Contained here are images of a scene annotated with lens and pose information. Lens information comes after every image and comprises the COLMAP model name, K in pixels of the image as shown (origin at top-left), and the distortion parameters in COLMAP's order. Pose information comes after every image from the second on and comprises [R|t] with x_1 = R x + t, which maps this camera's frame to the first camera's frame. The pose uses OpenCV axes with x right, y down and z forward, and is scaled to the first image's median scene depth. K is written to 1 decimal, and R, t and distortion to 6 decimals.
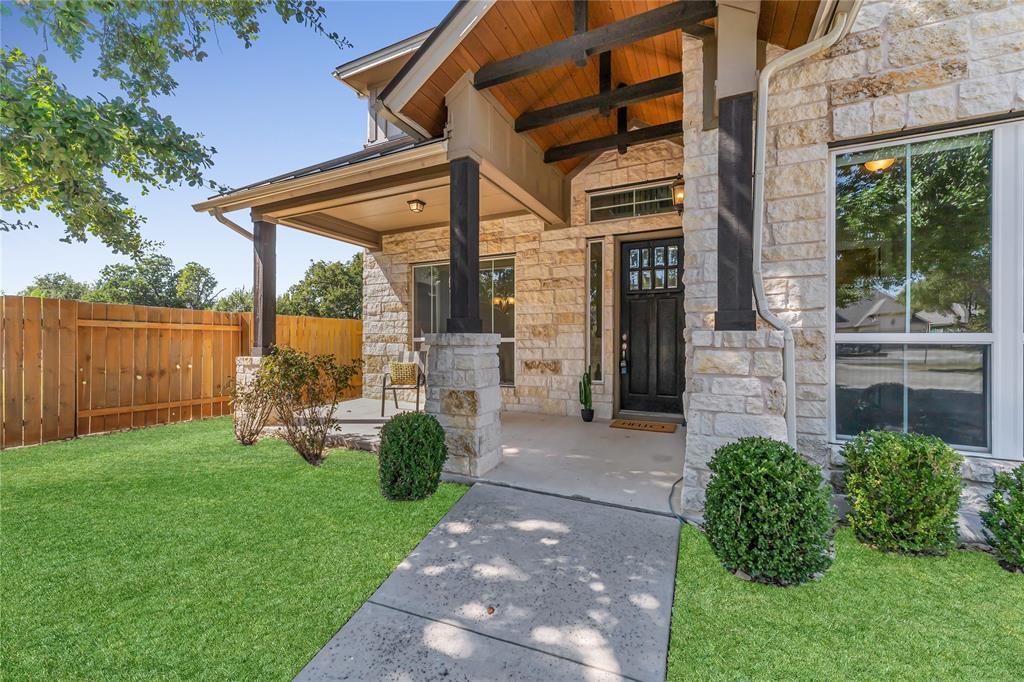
lens RADIAL K [[407.4, 0, 512.0], [0, 407.4, 341.0], [0, 0, 1]] dist [-0.000273, 0.000039]
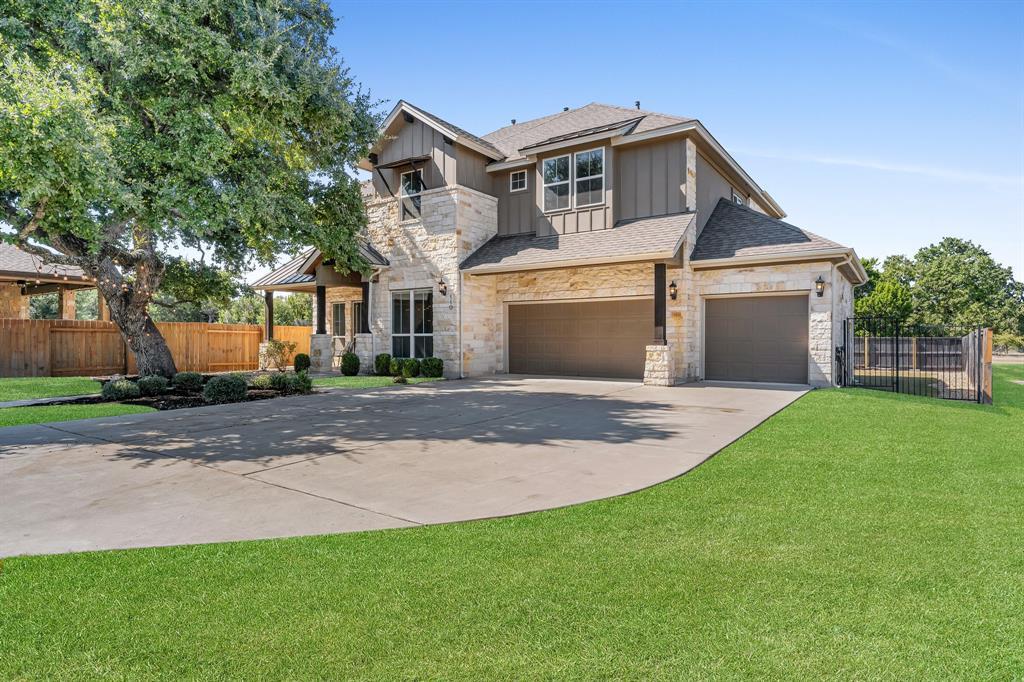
lens RADIAL K [[556.2, 0, 512.0], [0, 556.2, 341.0], [0, 0, 1]] dist [0.000269, -0.000197]
pose [[0.989374, -0.004750, -0.145314, 1.352190], [0.004821, 0.999988, 0.000134, 0.027889], [0.145311, -0.000833, 0.989386, -2.149171]]
